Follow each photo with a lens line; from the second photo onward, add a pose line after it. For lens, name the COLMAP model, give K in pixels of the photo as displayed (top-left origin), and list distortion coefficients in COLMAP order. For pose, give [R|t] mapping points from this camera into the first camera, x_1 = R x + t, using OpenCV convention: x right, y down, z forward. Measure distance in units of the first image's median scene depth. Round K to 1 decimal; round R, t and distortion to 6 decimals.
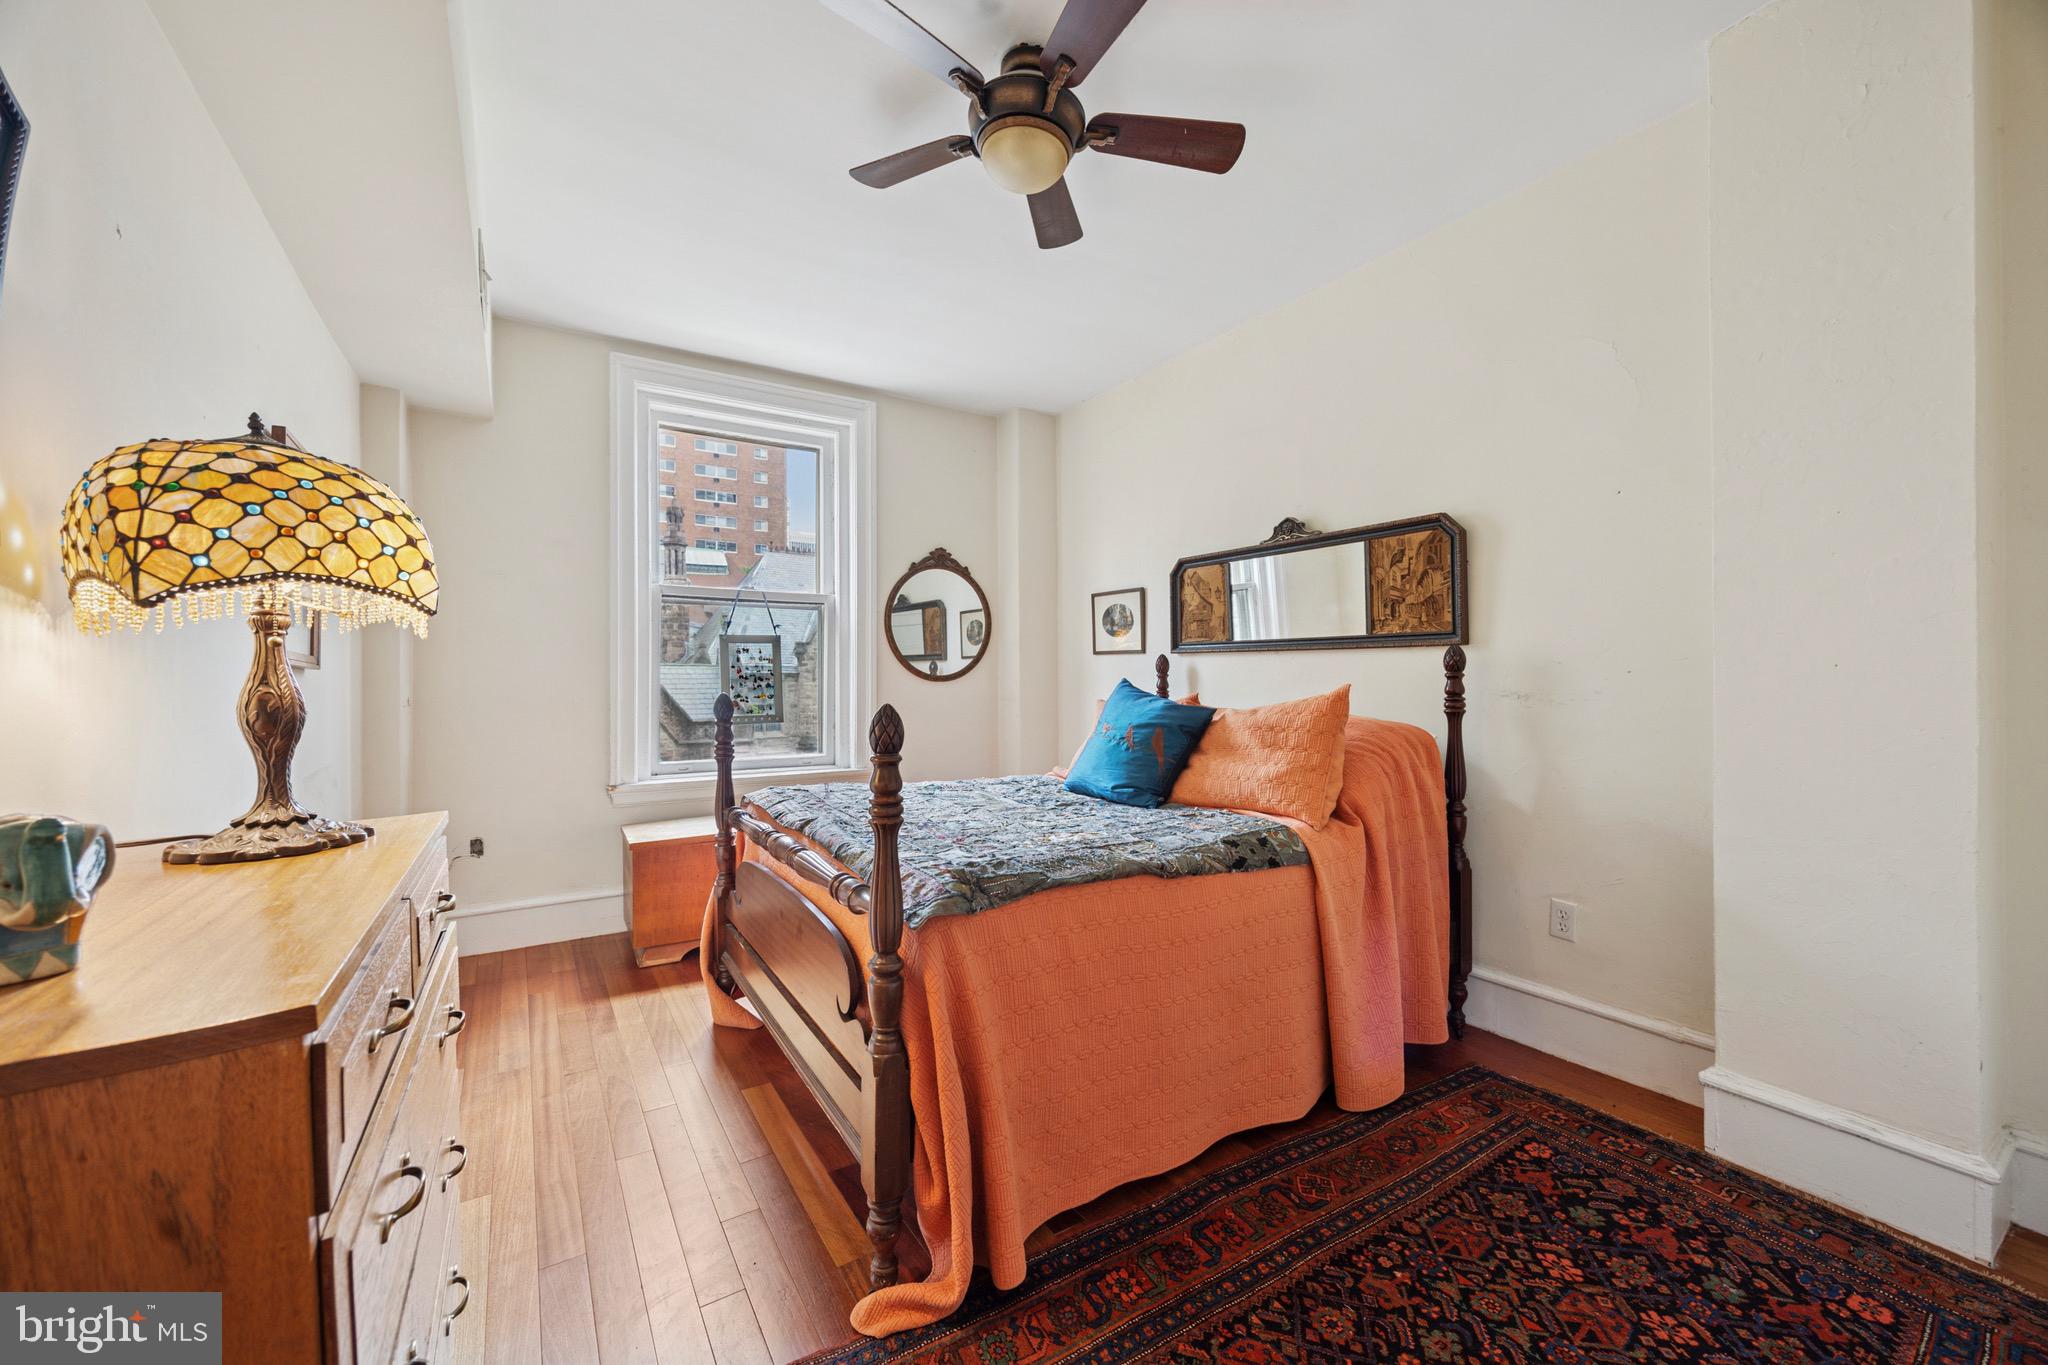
lens RADIAL K [[785.4, 0, 1028.7], [0, 785.4, 679.4], [0, 0, 1]] dist [-0.002350, -0.000143]
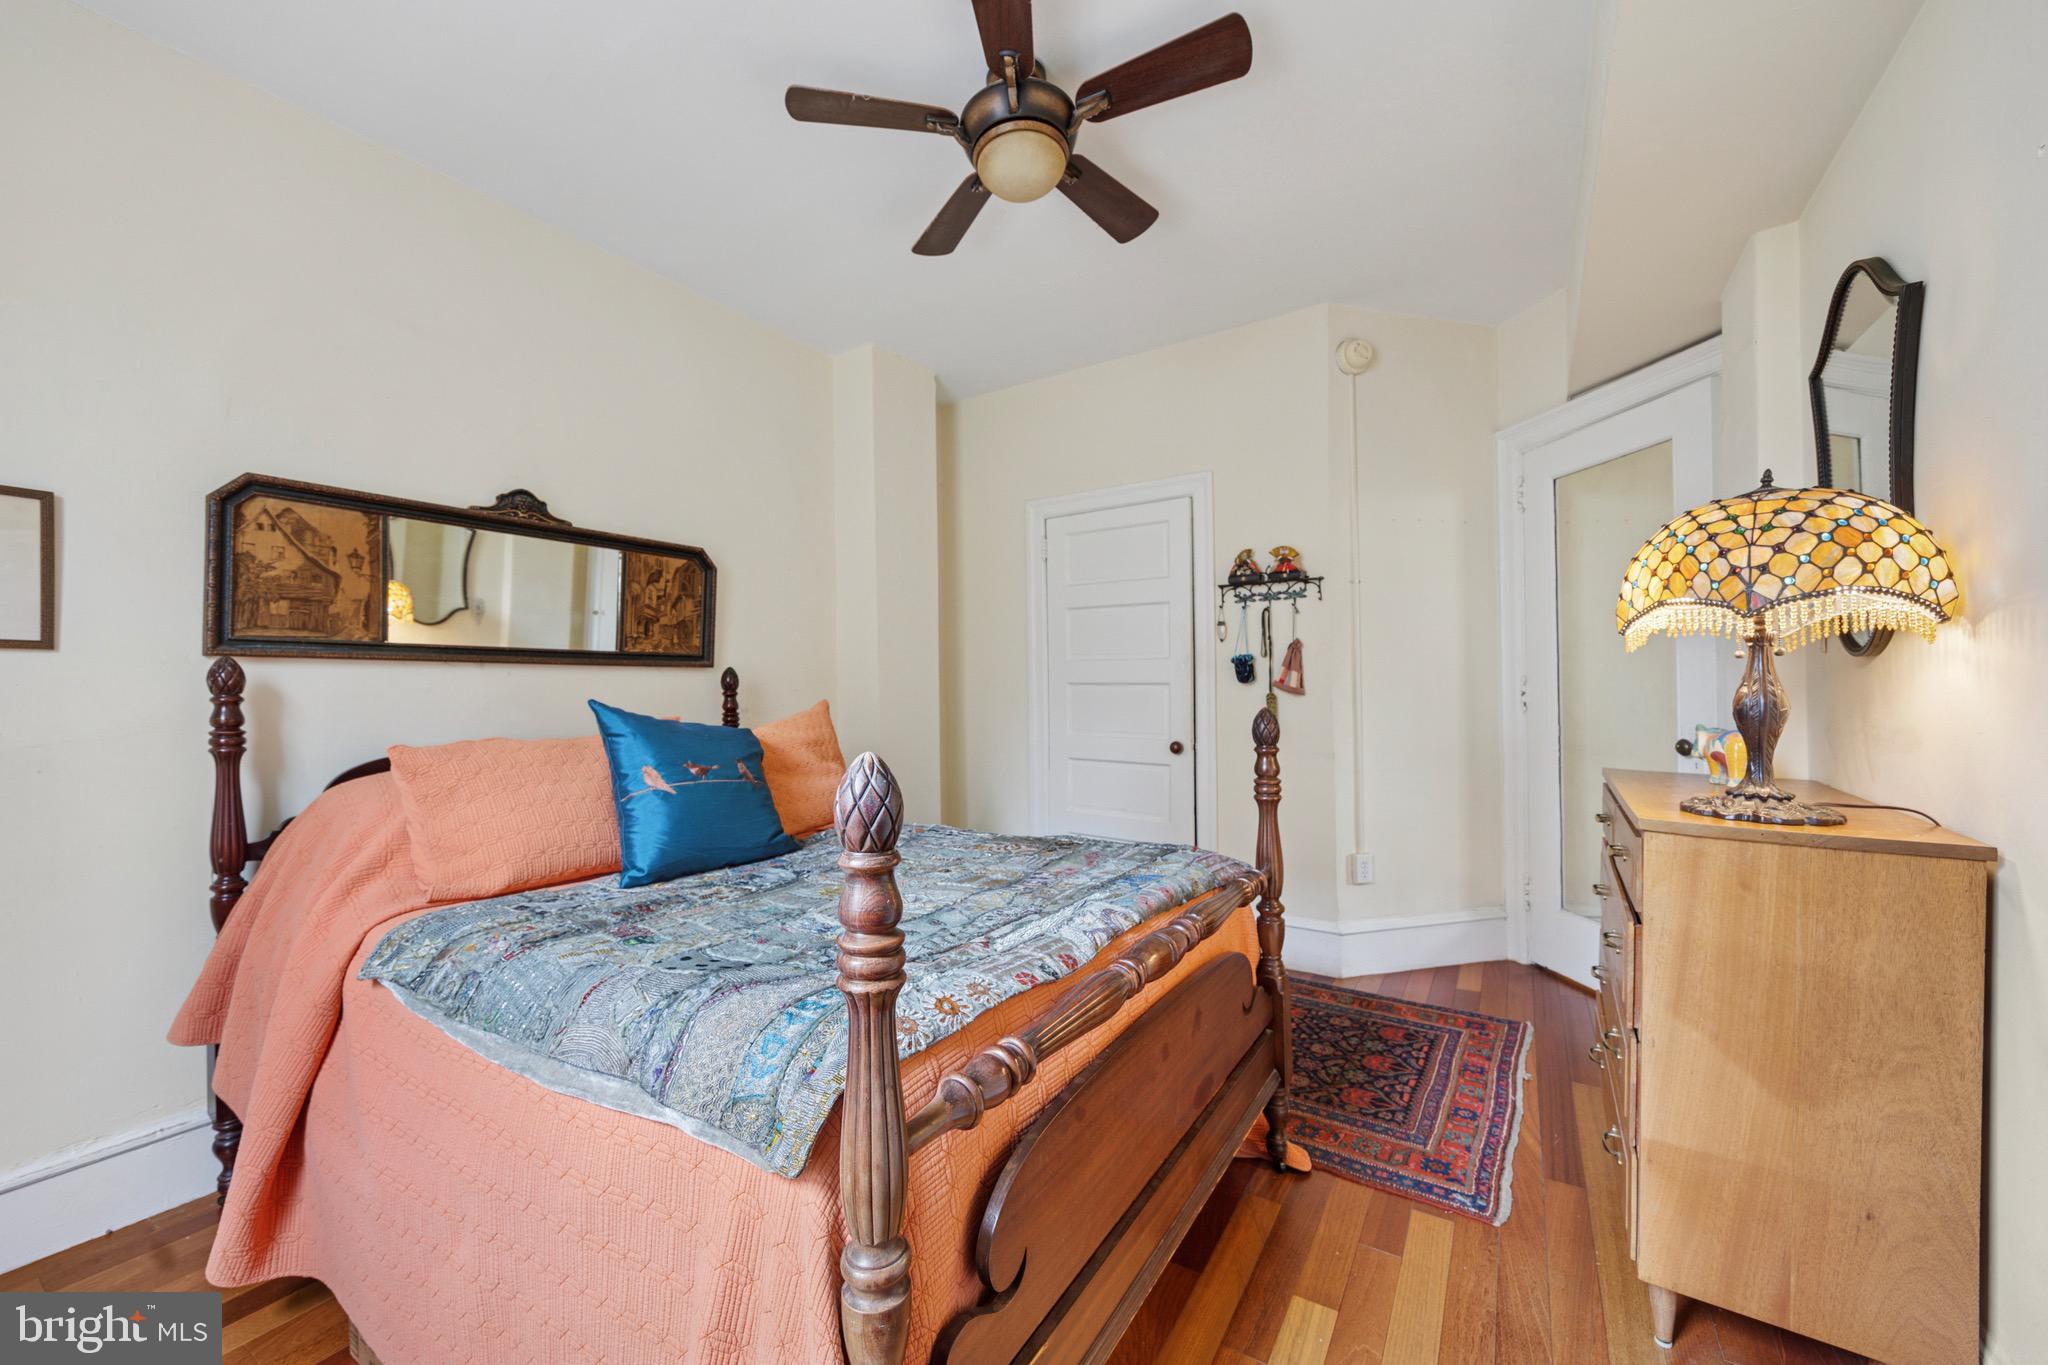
lens RADIAL K [[785.4, 0, 1031.2], [0, 785.4, 681.3], [0, 0, 1]] dist [-0.002350, -0.000143]
pose [[-0.390776, -0.000395, 0.920486, -0.621104], [-0.004028, 0.999991, -0.001281, -0.021918], [-0.920477, -0.004208, -0.390774, 0.918536]]
